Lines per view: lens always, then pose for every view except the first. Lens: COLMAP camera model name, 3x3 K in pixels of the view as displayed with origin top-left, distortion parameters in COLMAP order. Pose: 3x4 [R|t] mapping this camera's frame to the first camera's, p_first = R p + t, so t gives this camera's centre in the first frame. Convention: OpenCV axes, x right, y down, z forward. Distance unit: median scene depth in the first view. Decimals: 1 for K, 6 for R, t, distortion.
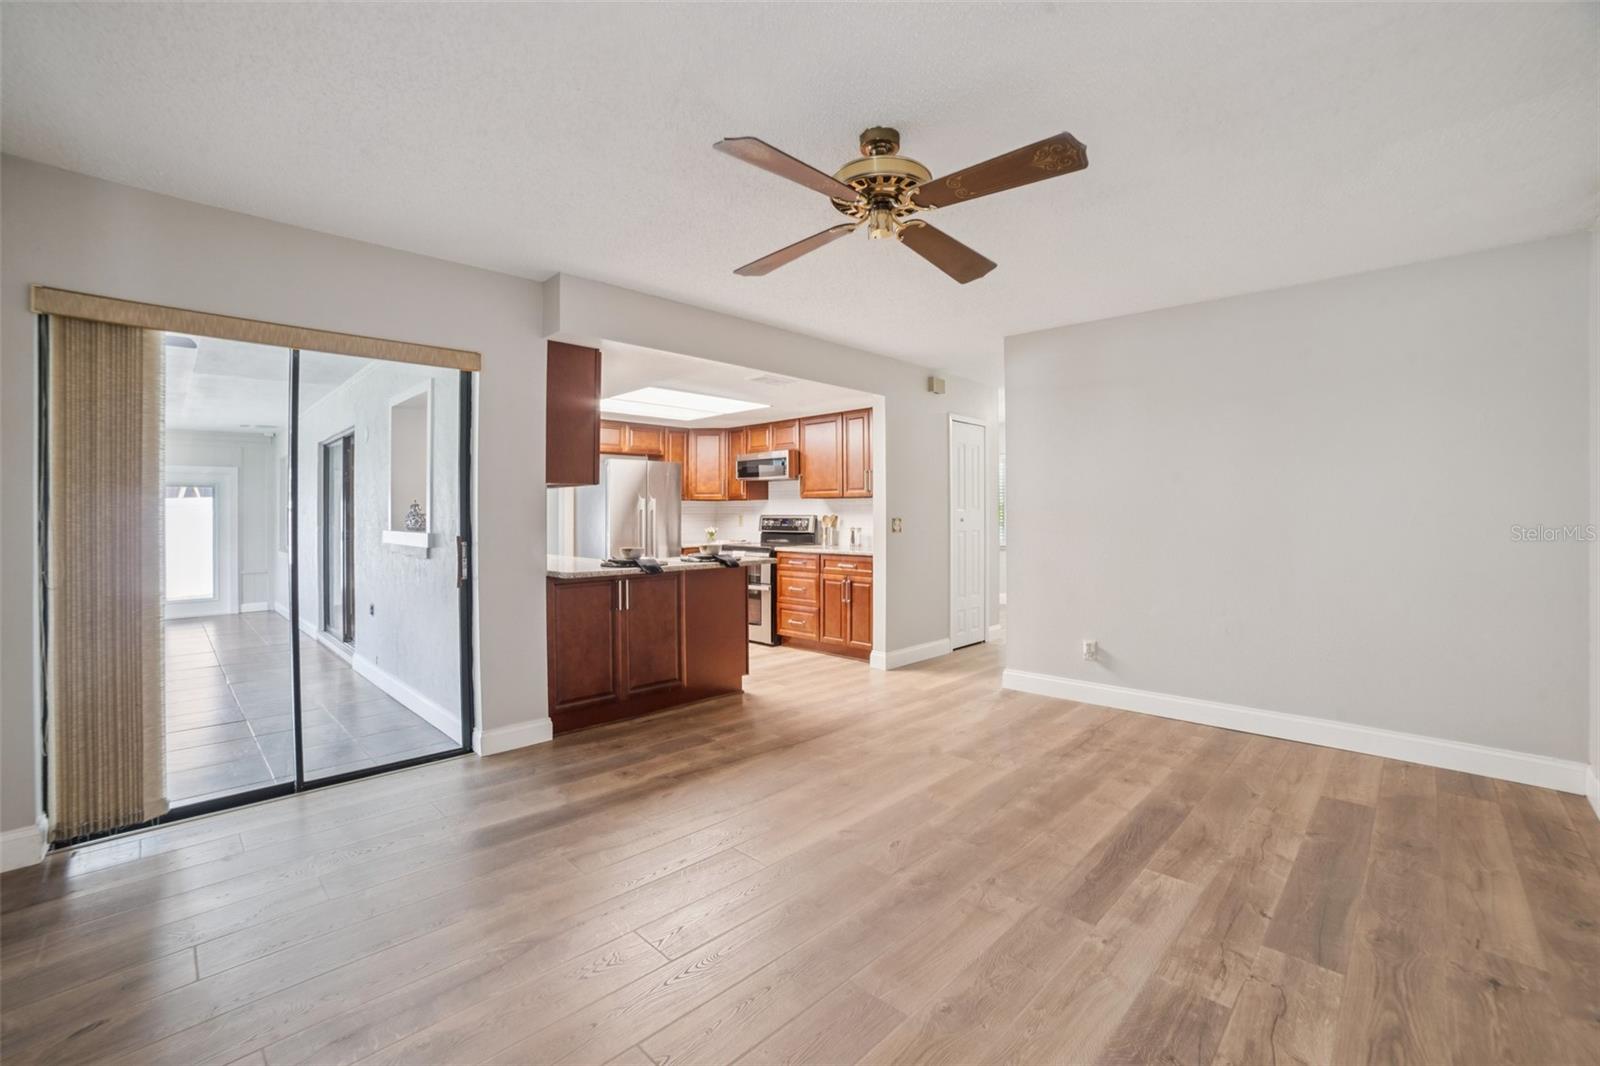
lens RADIAL K [[664.6, 0, 790.1], [0, 664.6, 526.1], [0, 0, 1]] dist [-0.063313, 0.025286]
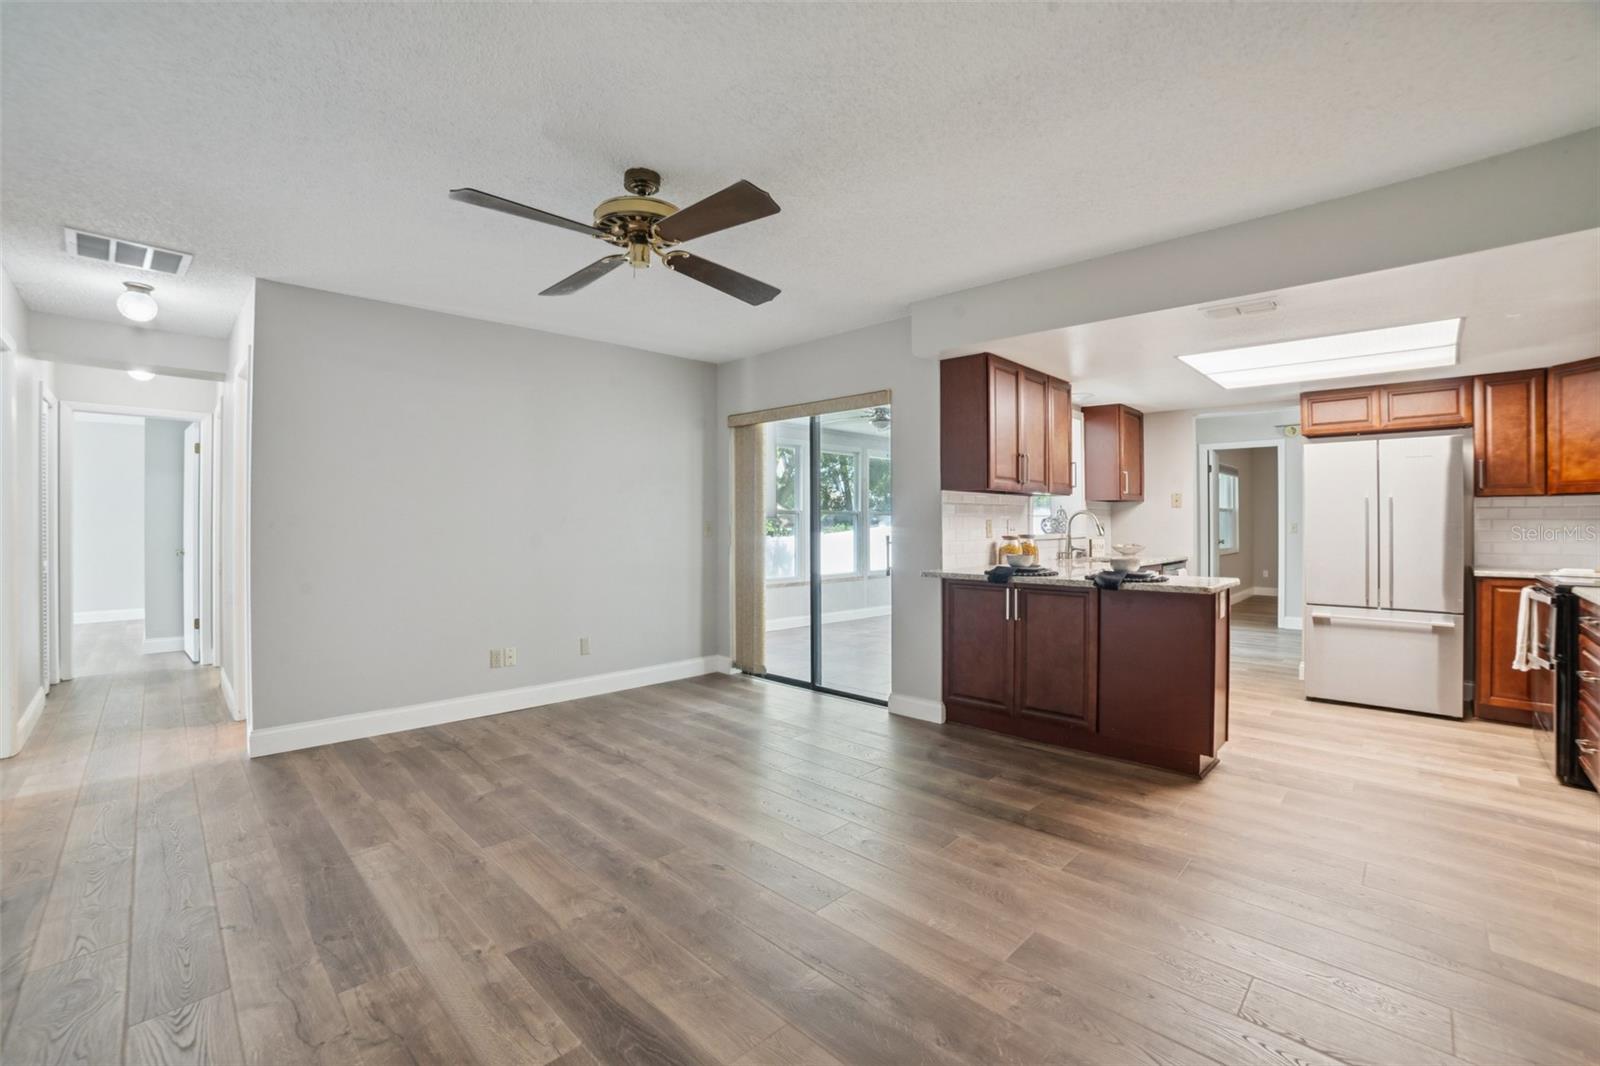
lens RADIAL K [[664.6, 0, 790.1], [0, 664.6, 526.1], [0, 0, 1]] dist [-0.063313, 0.025286]
pose [[0.002320, -0.005946, -0.999980, 1.239886], [-0.003506, 0.999976, -0.005954, 0.001906], [0.999991, 0.003520, 0.002299, 1.236682]]
